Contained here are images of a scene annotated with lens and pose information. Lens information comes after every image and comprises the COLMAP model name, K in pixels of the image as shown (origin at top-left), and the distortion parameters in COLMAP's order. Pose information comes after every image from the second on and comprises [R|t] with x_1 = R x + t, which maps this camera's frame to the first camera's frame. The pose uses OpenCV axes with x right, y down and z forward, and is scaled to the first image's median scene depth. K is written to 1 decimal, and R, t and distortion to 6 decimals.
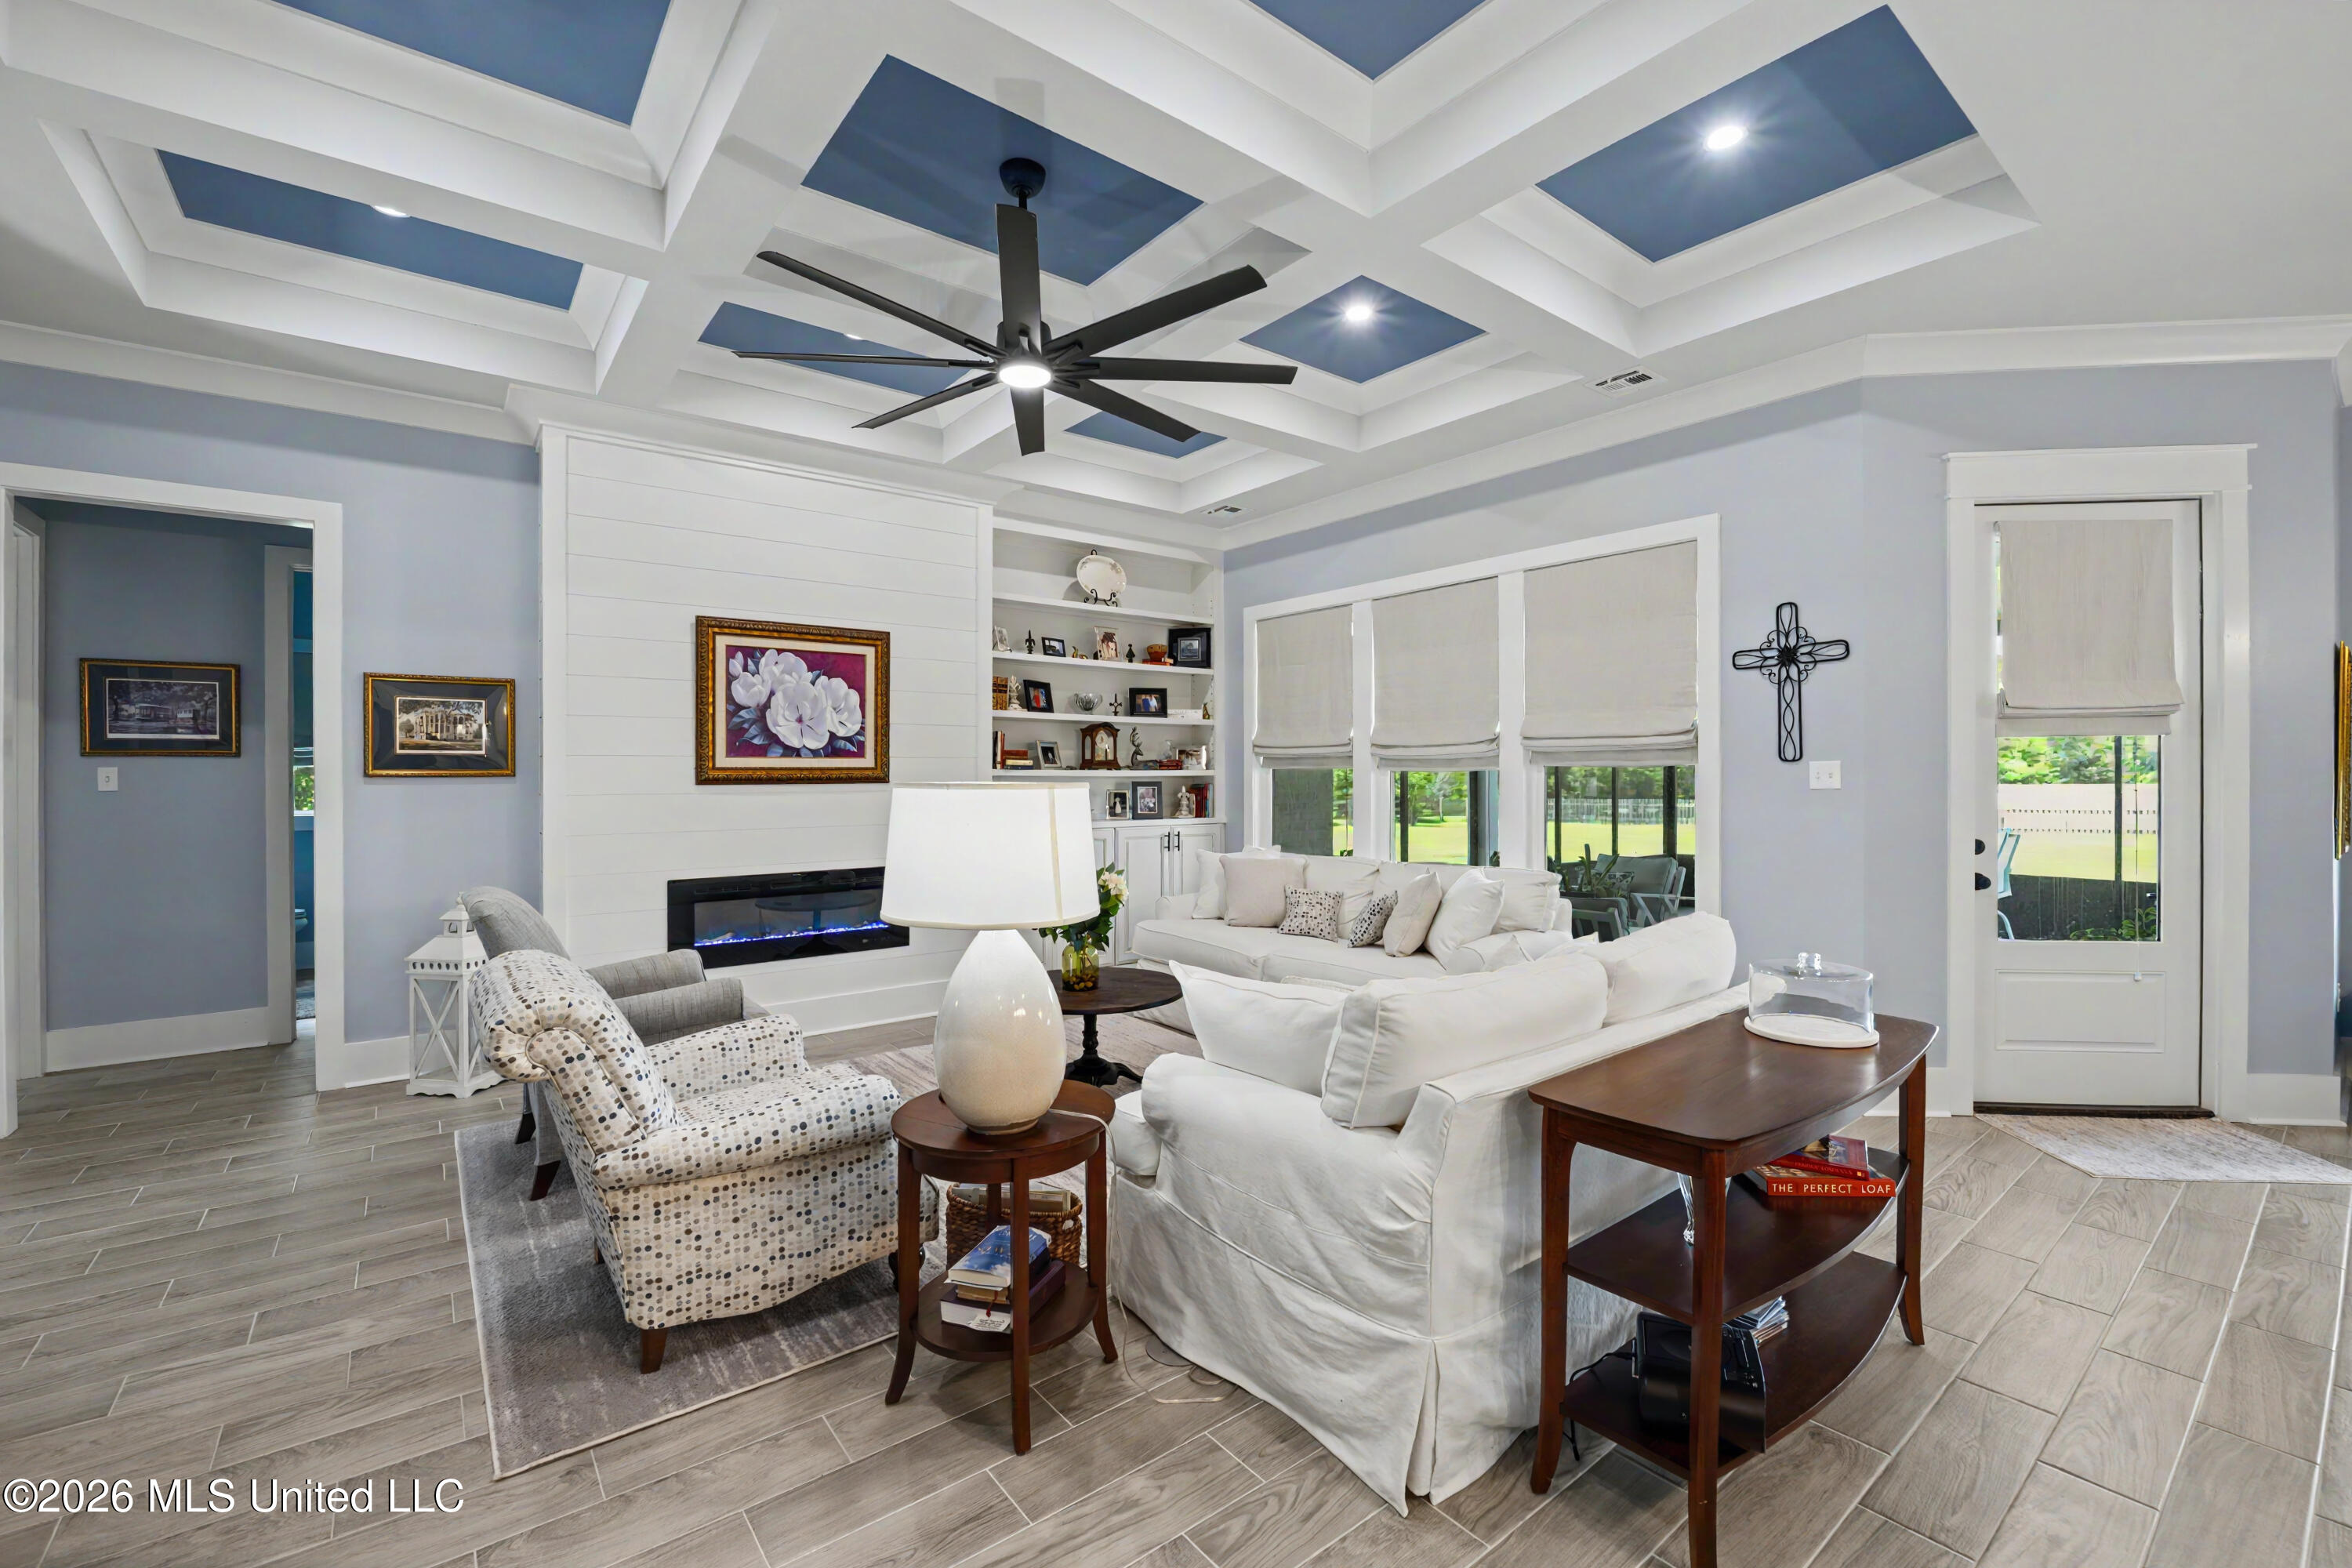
lens RADIAL K [[981.7, 0, 1179.4], [0, 981.7, 774.4], [0, 0, 1]] dist [-0.012361, -0.000033]
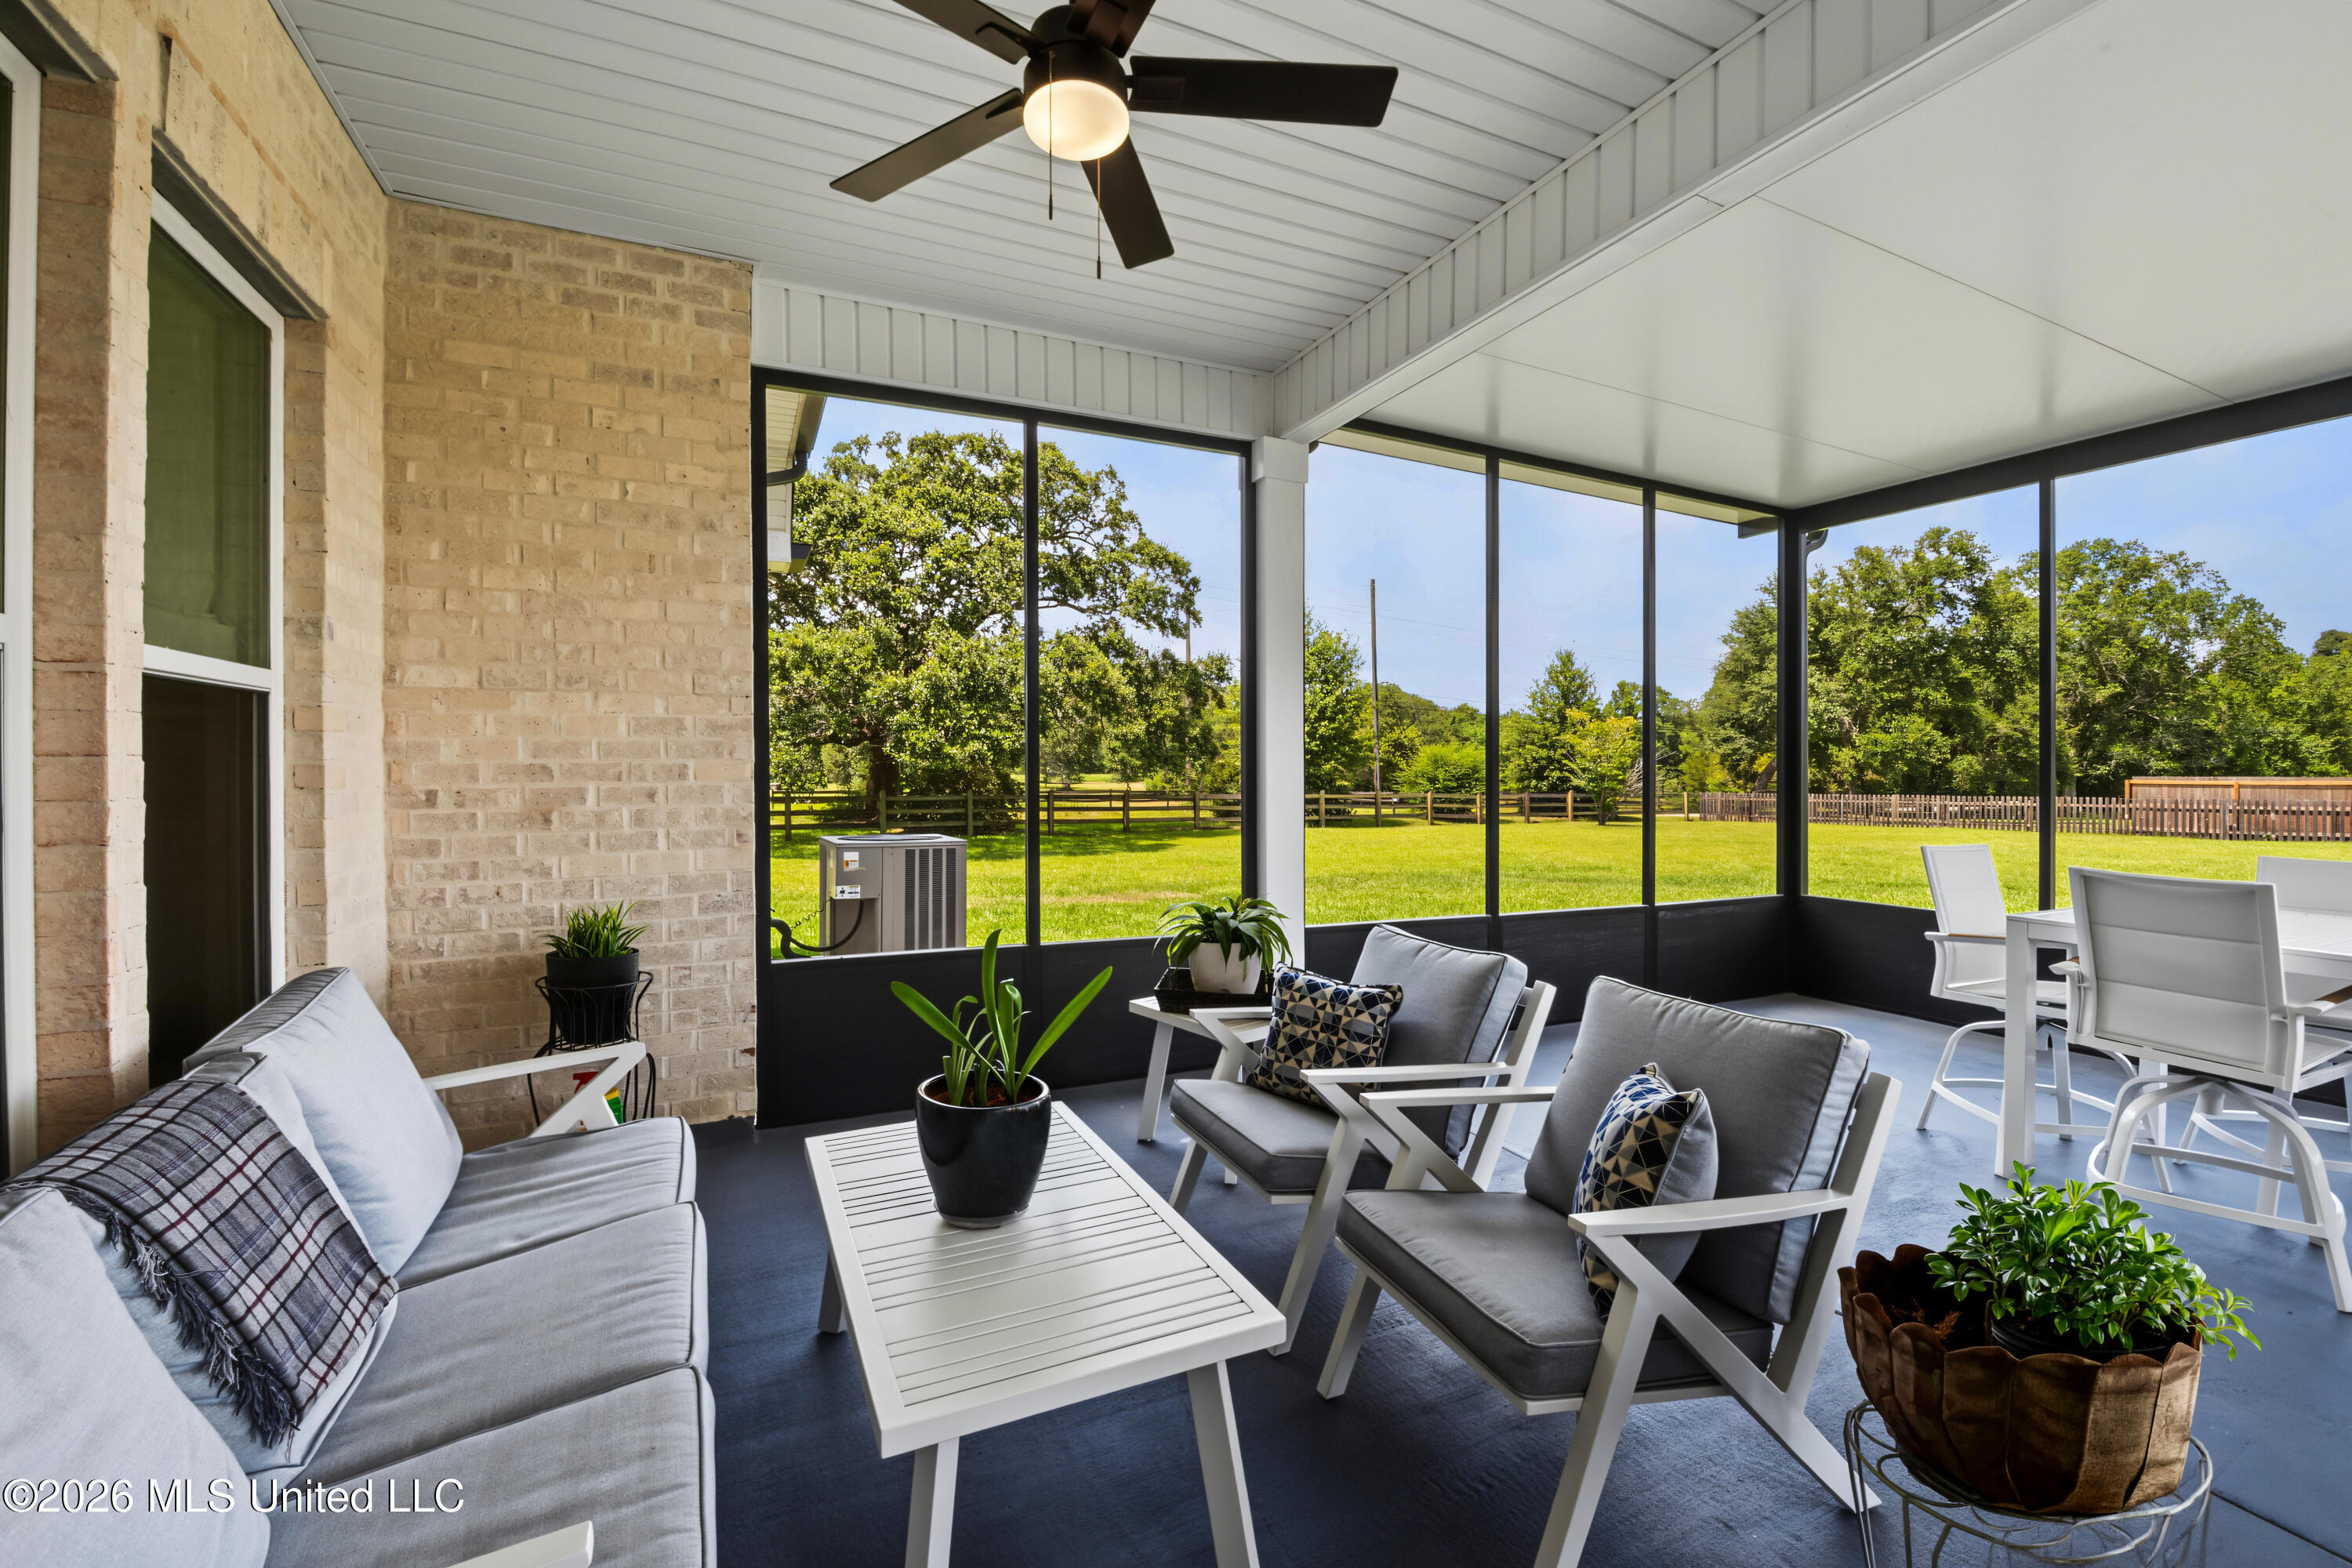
lens RADIAL K [[981.7, 0, 1179.4], [0, 981.7, 774.4], [0, 0, 1]] dist [-0.012361, -0.000033]
pose [[0.972060, 0.002841, -0.234717, 0.709235], [-0.000964, 0.999967, 0.008111, 0.023657], [0.234732, -0.007659, 0.972030, 0.936803]]
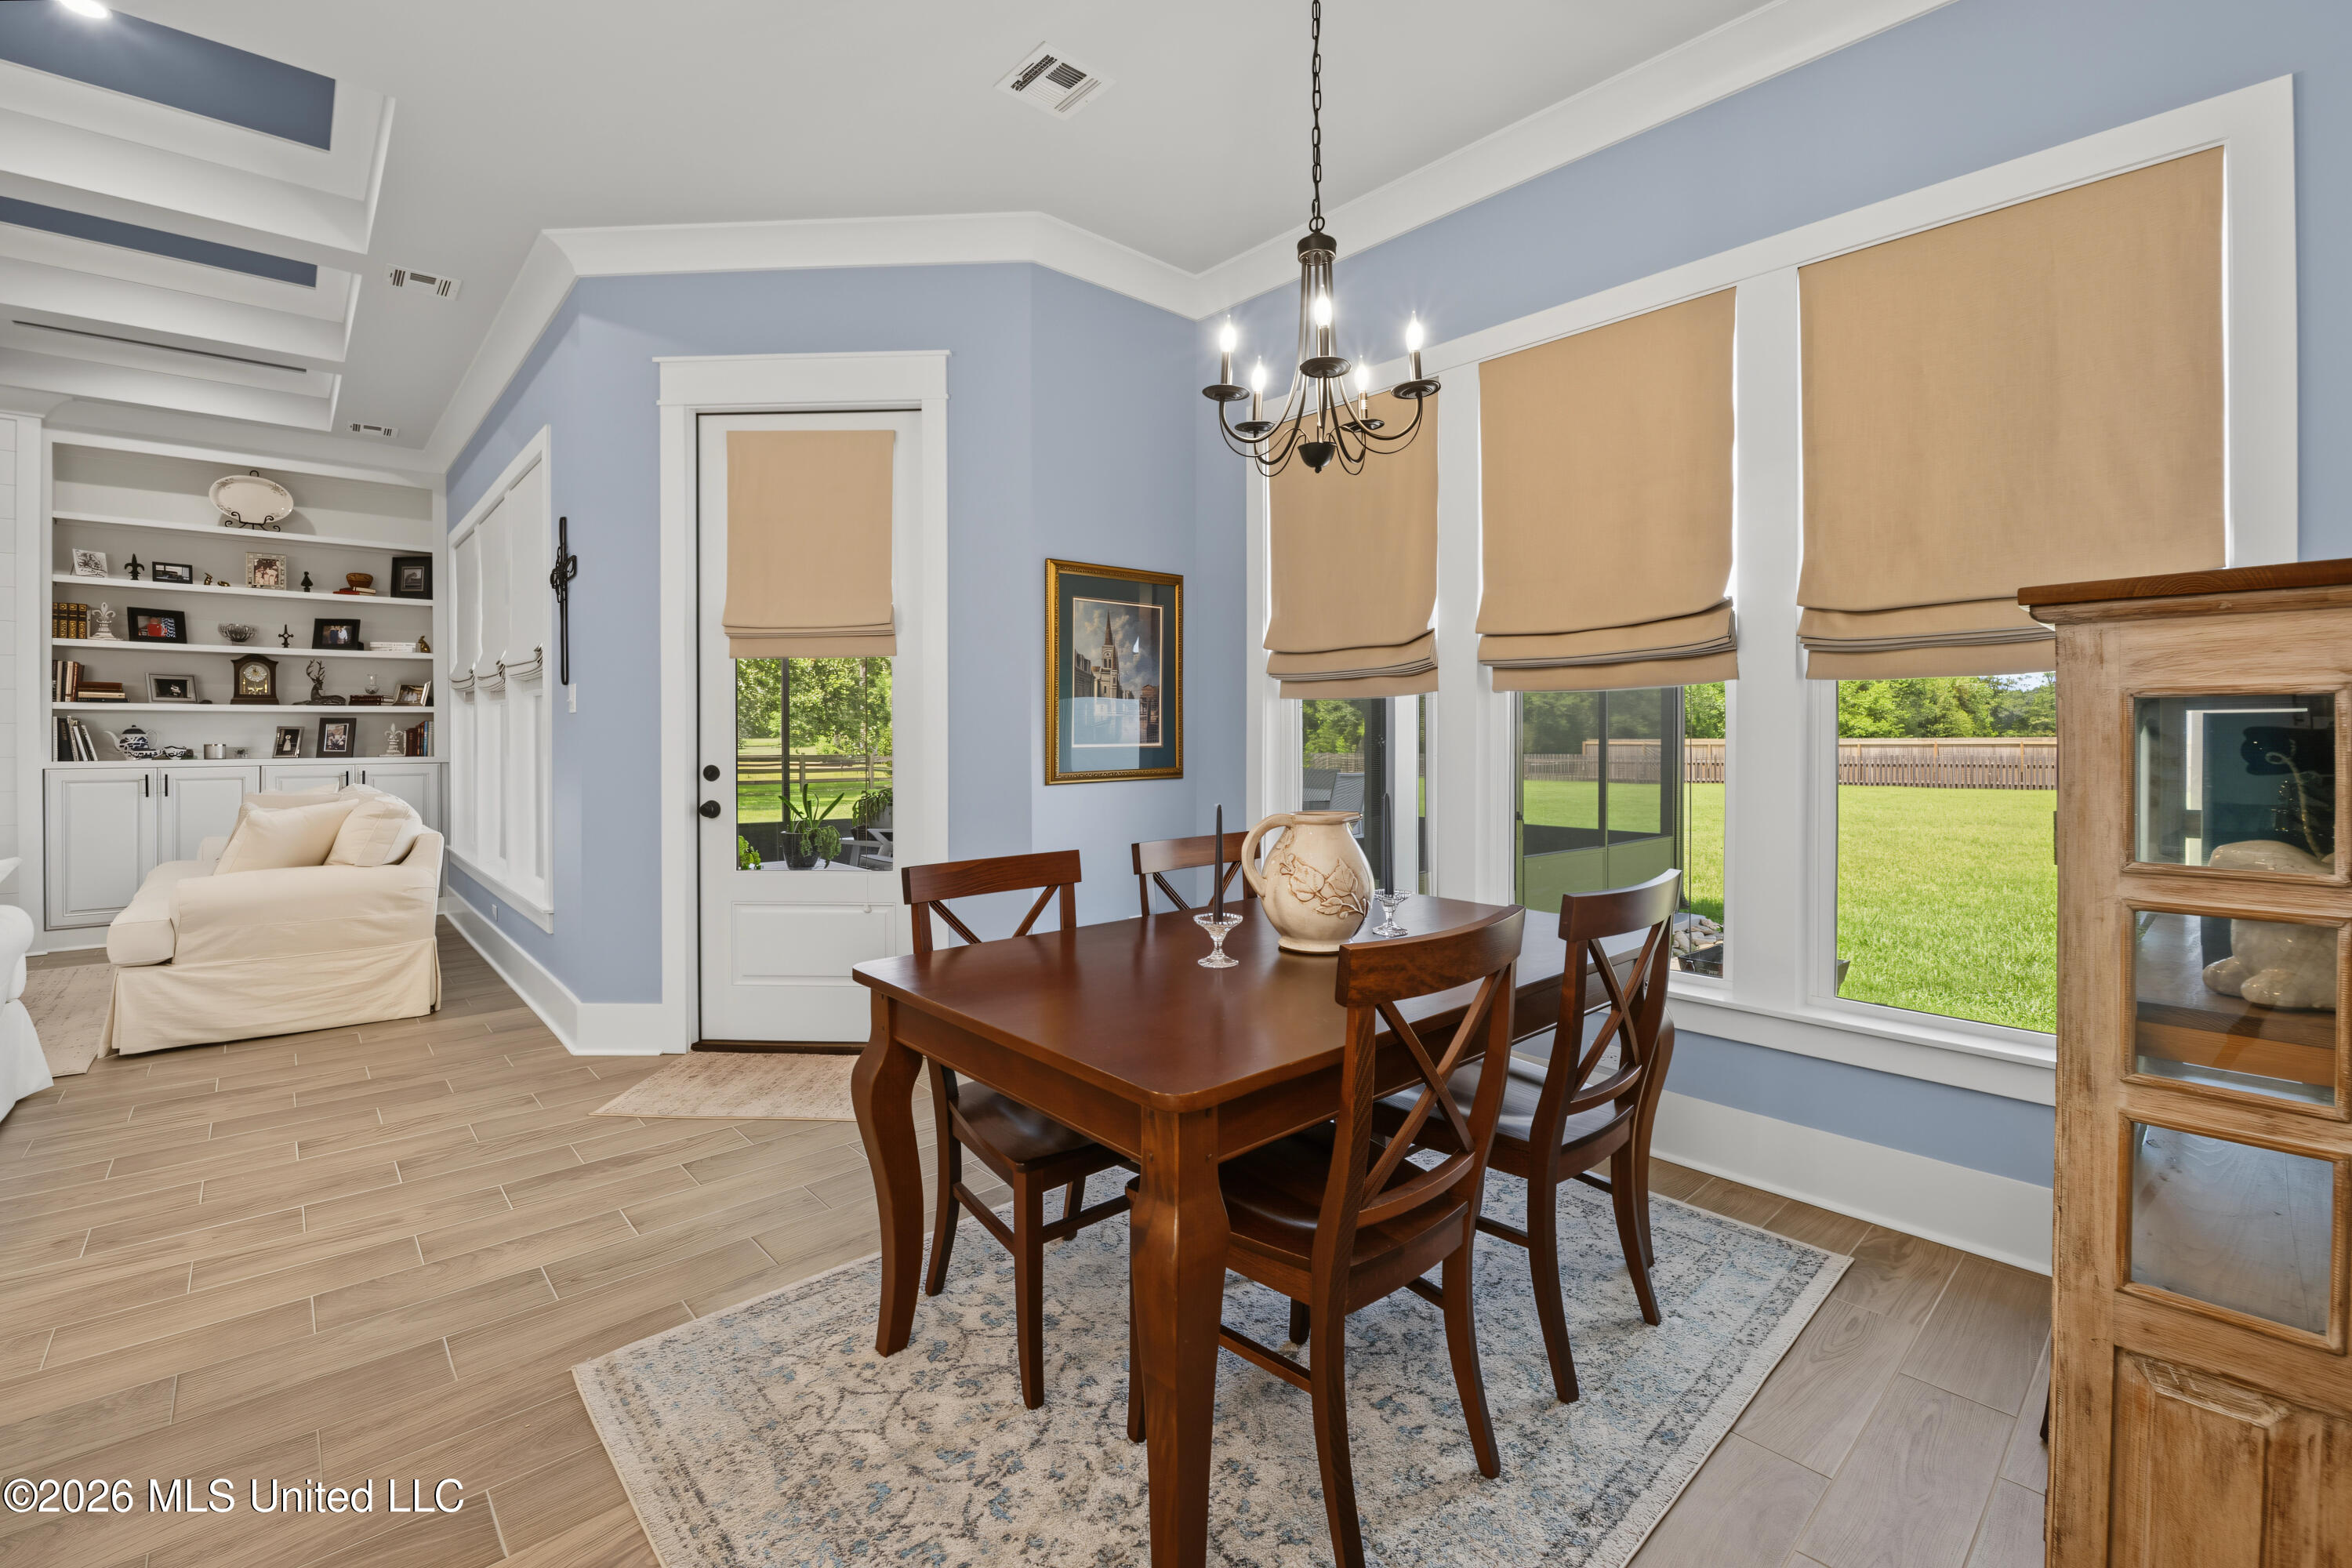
lens RADIAL K [[1000.8, 0, 1179.1], [0, 1000.8, 741.2], [0, 0, 1]] dist [-0.018634, -0.000179]
pose [[0.997385, 0.000682, 0.072270, 0.934095], [-0.001388, 0.999952, 0.009718, 0.025387], [-0.072260, -0.009793, 0.997338, -0.004638]]
